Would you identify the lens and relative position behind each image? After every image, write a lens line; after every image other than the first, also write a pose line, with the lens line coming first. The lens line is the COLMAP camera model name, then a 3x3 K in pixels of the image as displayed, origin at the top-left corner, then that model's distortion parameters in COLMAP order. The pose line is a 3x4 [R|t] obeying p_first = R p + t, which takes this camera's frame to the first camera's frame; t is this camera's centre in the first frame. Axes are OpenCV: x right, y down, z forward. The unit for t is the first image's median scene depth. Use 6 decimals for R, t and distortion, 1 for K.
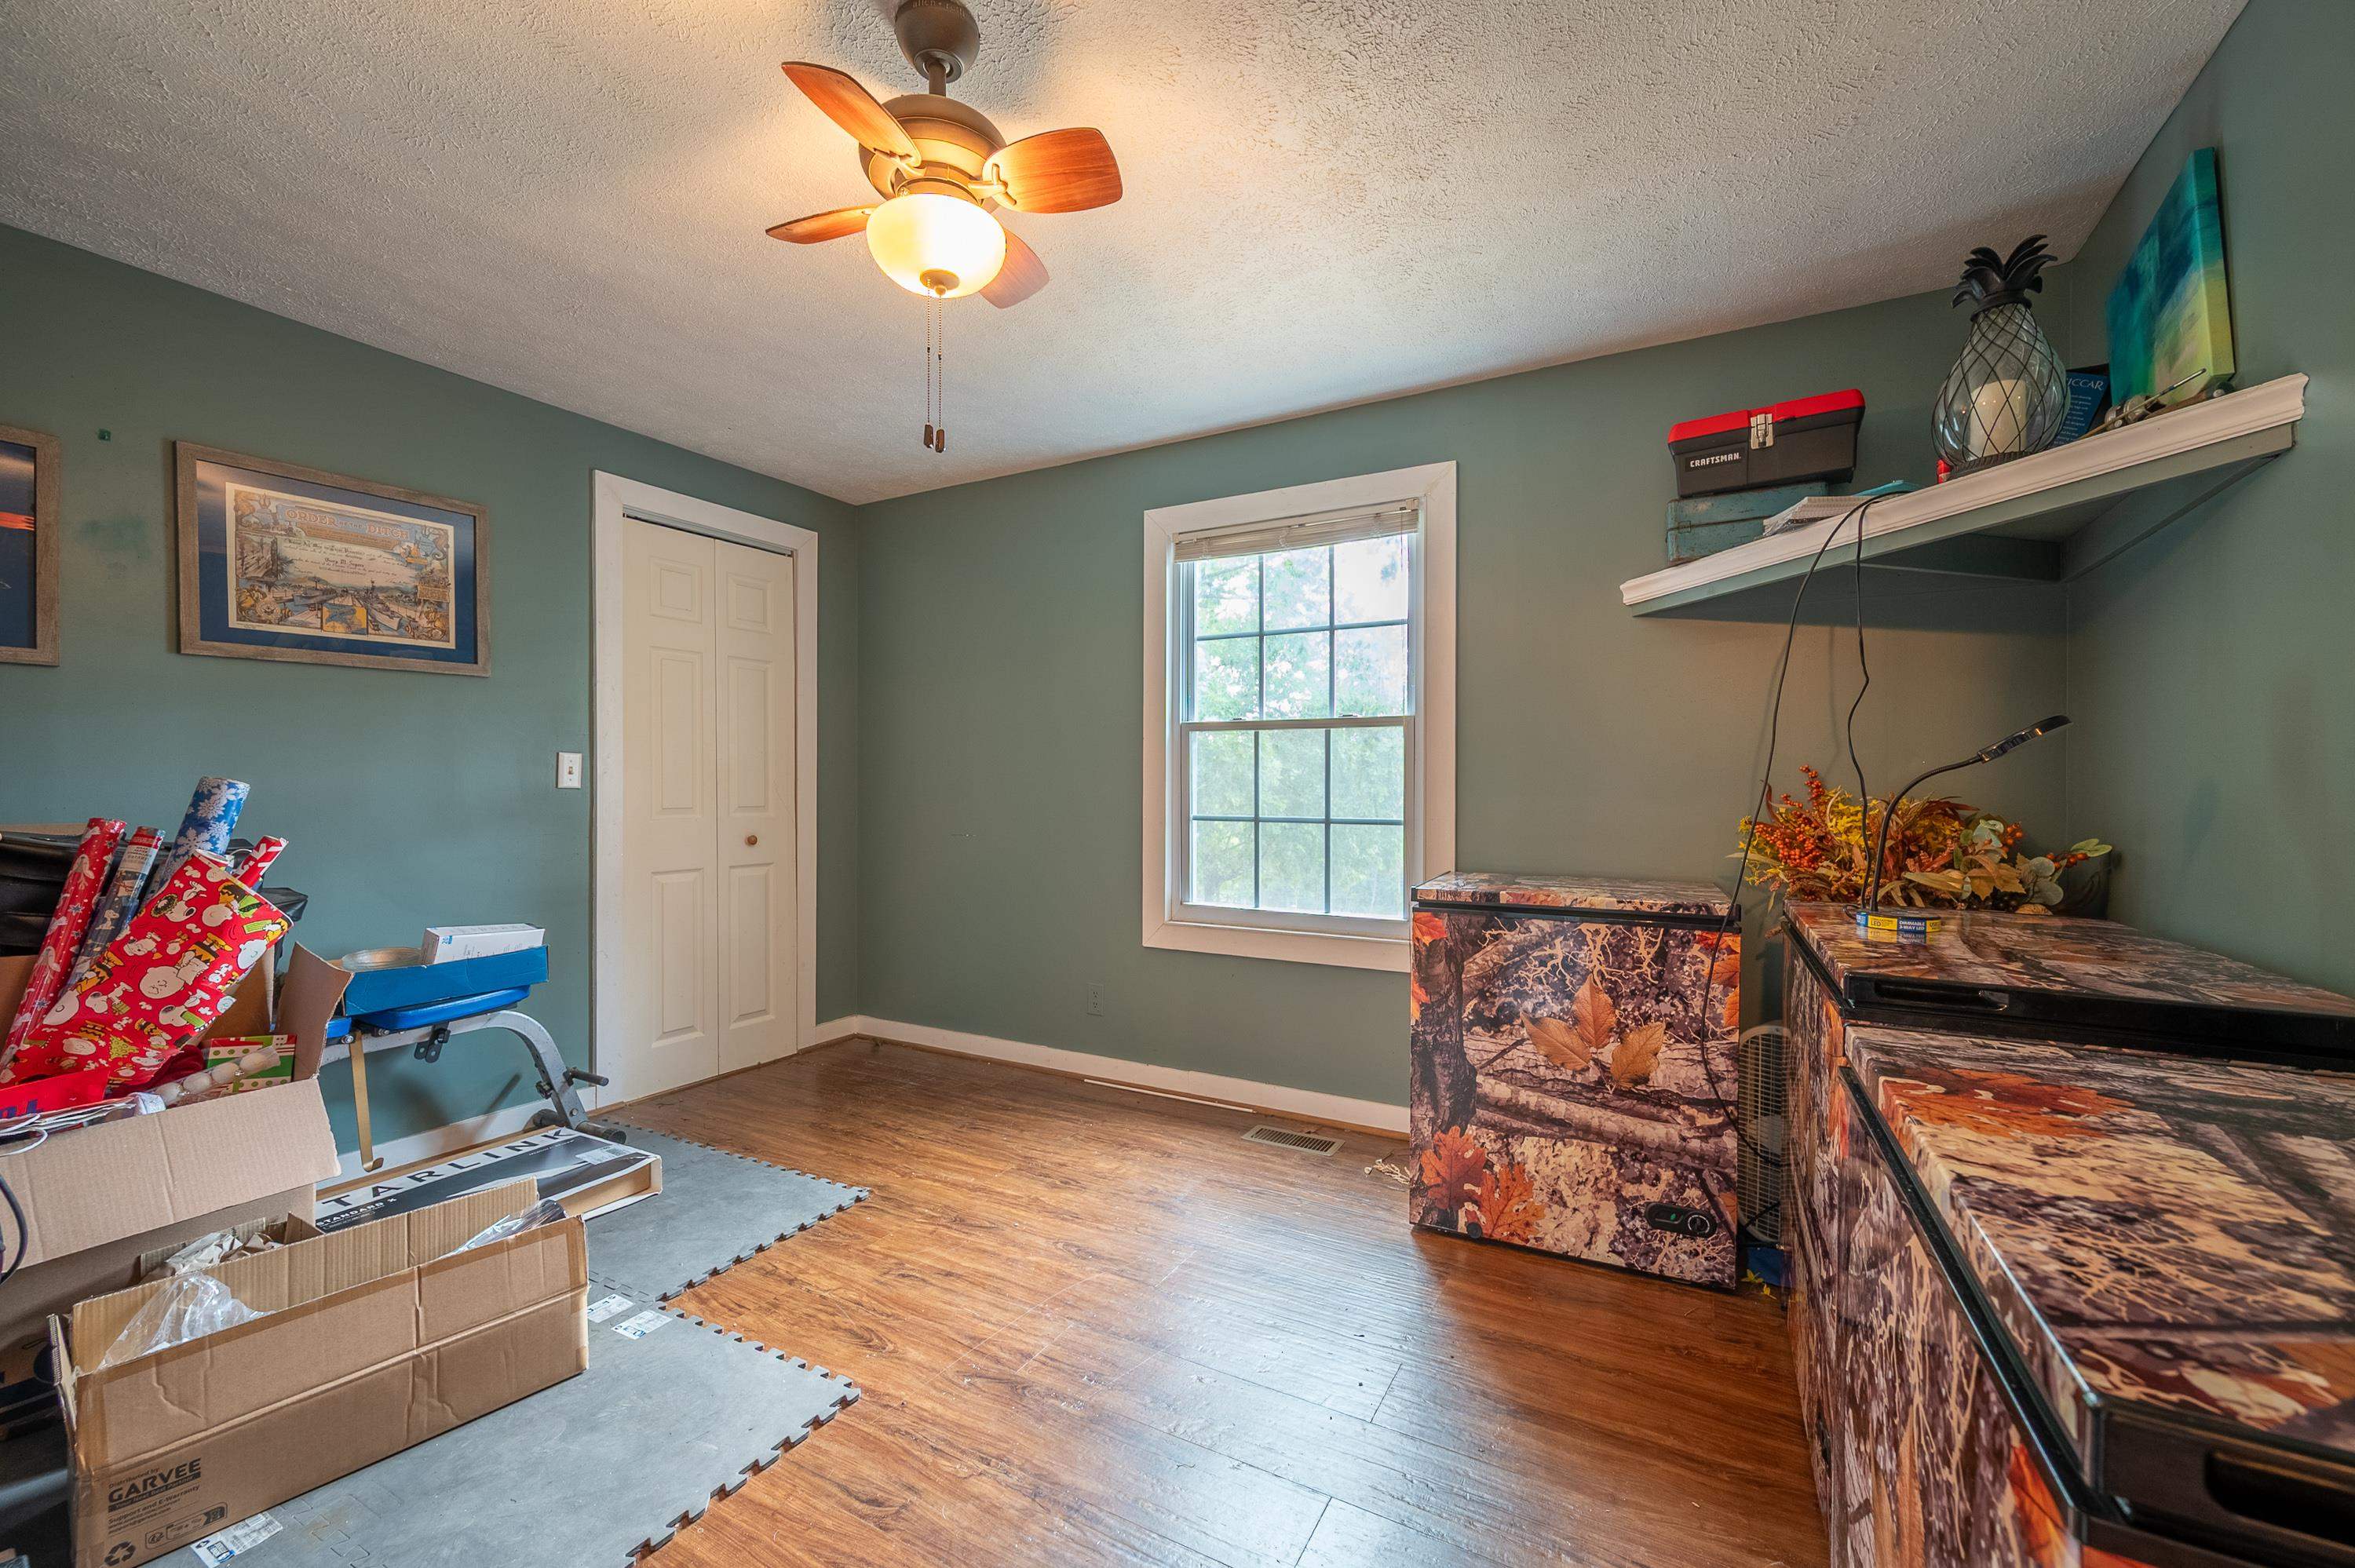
lens RADIAL K [[929.5, 0, 1176.8], [0, 929.5, 776.5], [0, 0, 1]] dist [-0.001863, -0.000199]
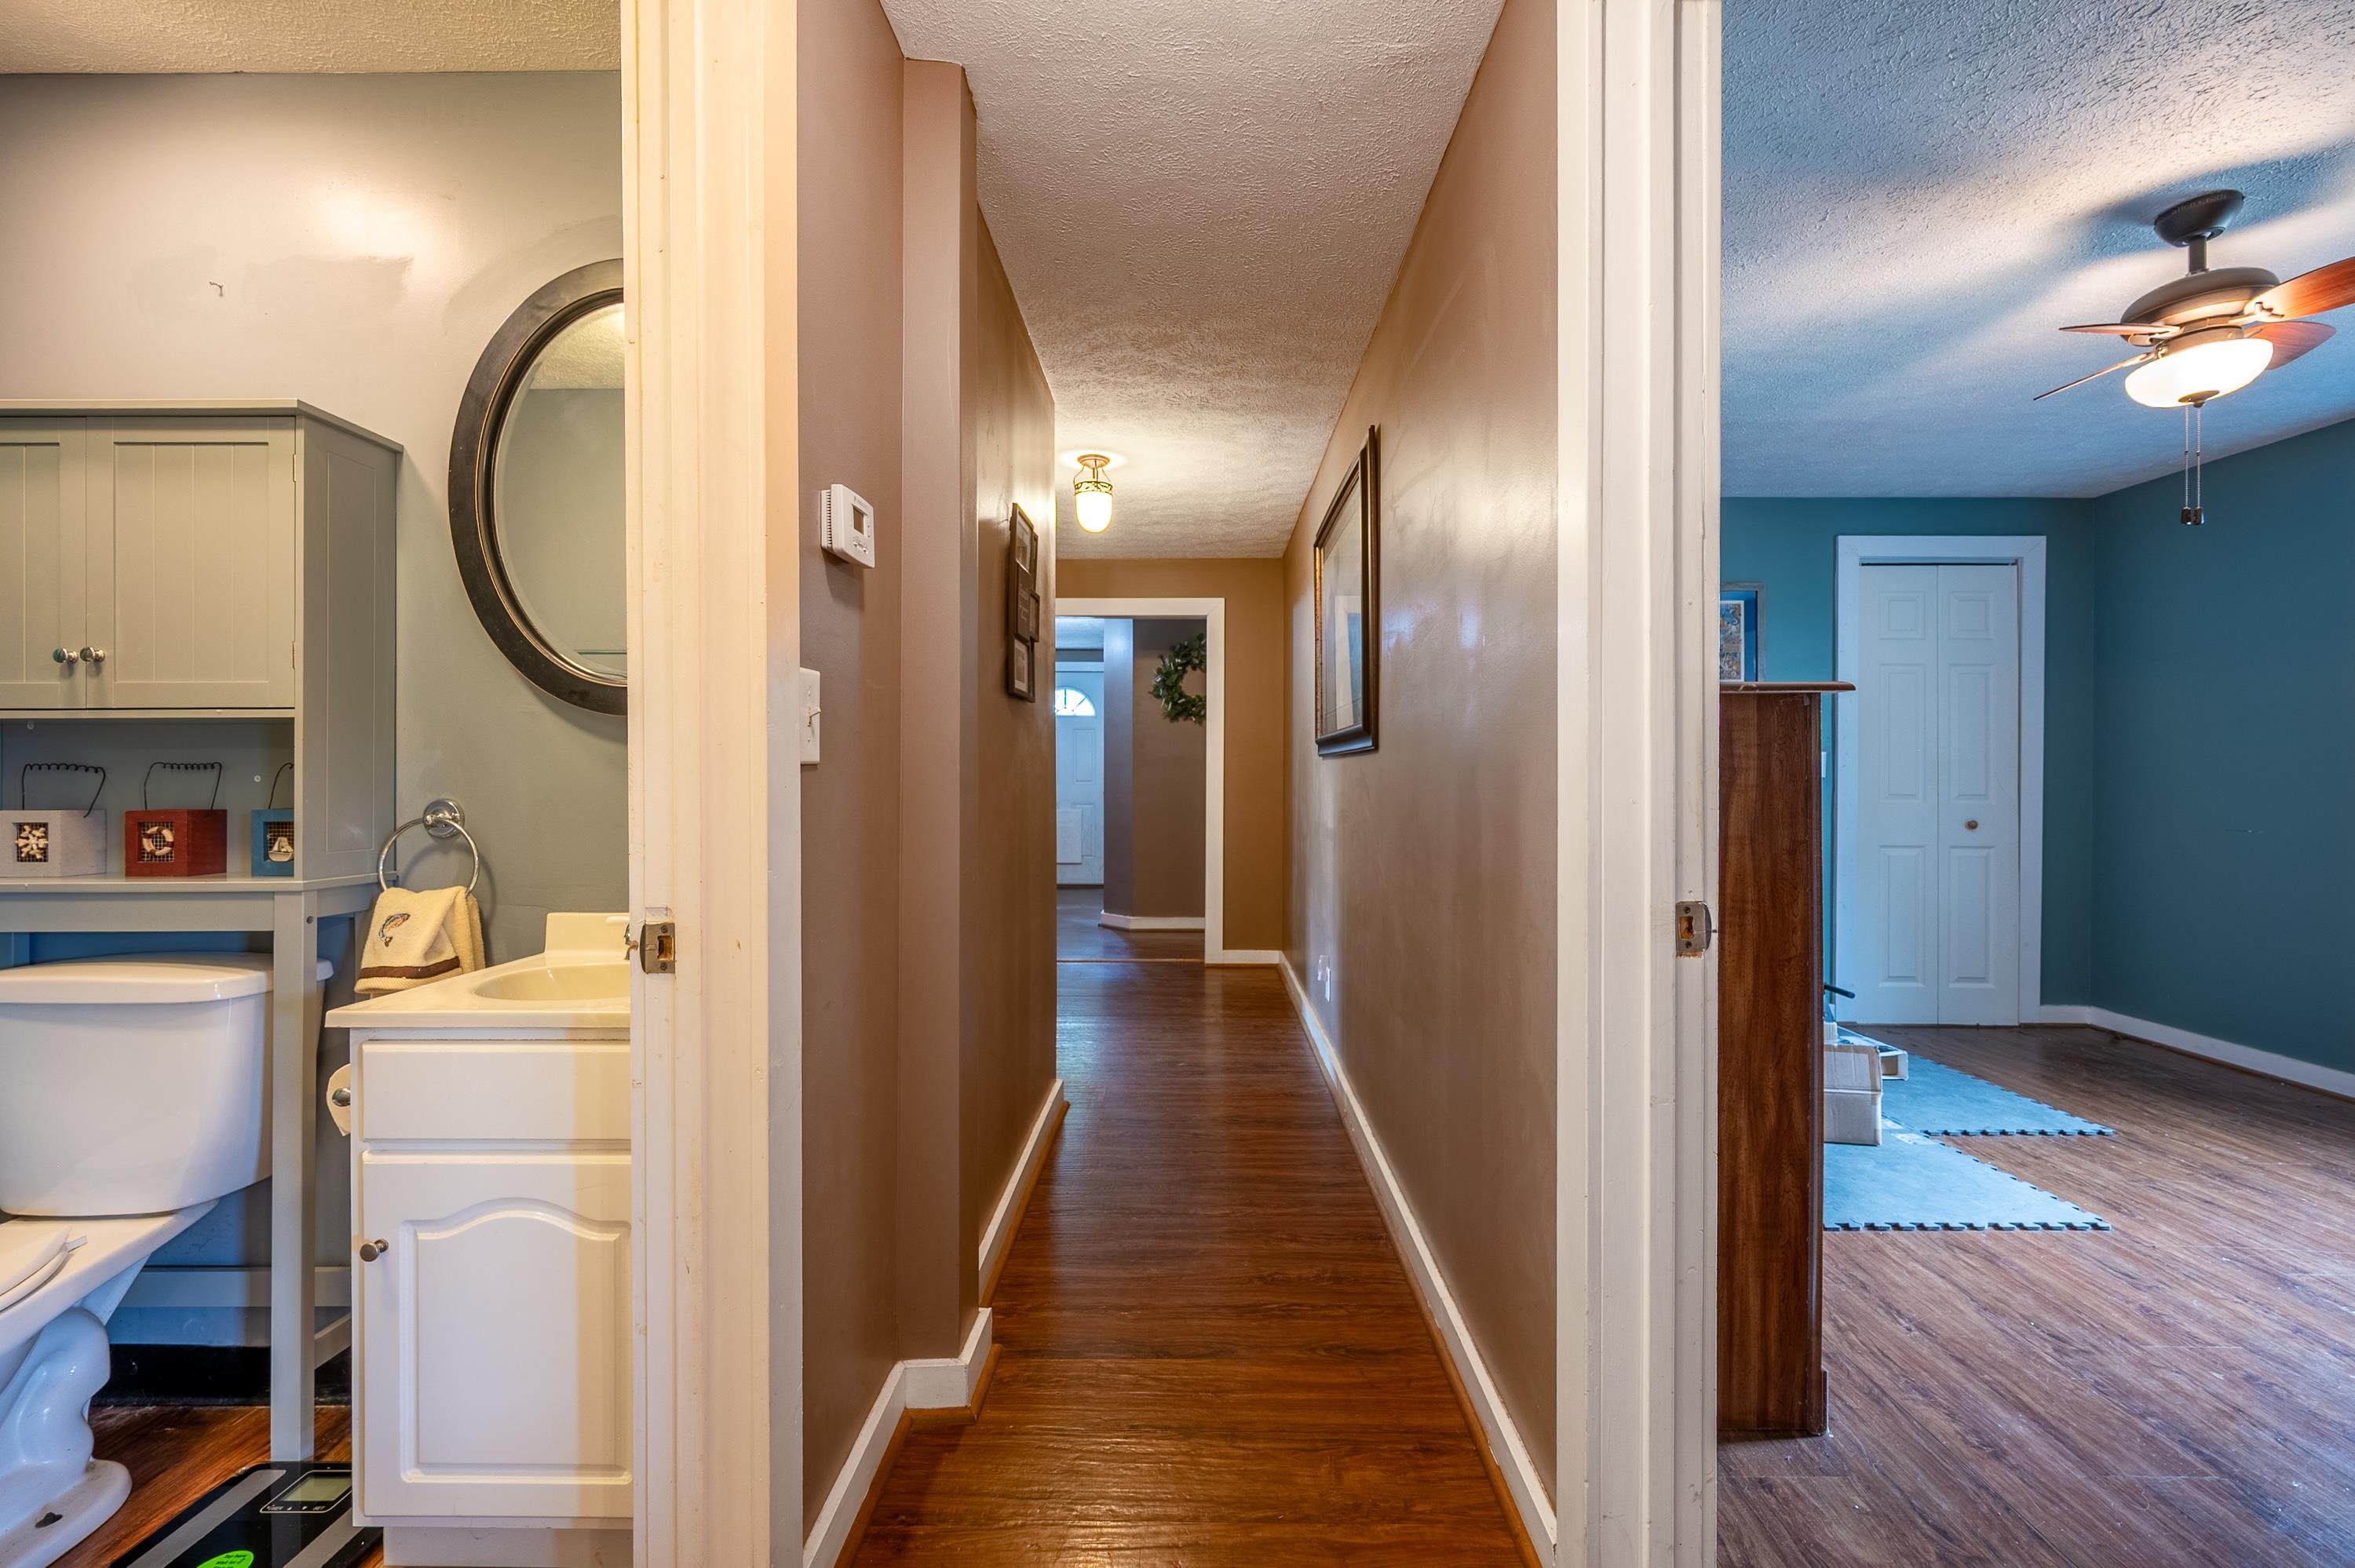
lens RADIAL K [[970.9, 0, 1177.5], [0, 970.9, 784.0], [0, 0, 1]] dist [0.000385, 0.000116]
pose [[0.478327, 0.008539, -0.878140, 0.165209], [0.004594, 0.999915, 0.012226, 0.000400], [0.878170, -0.009882, 0.478247, -0.581759]]
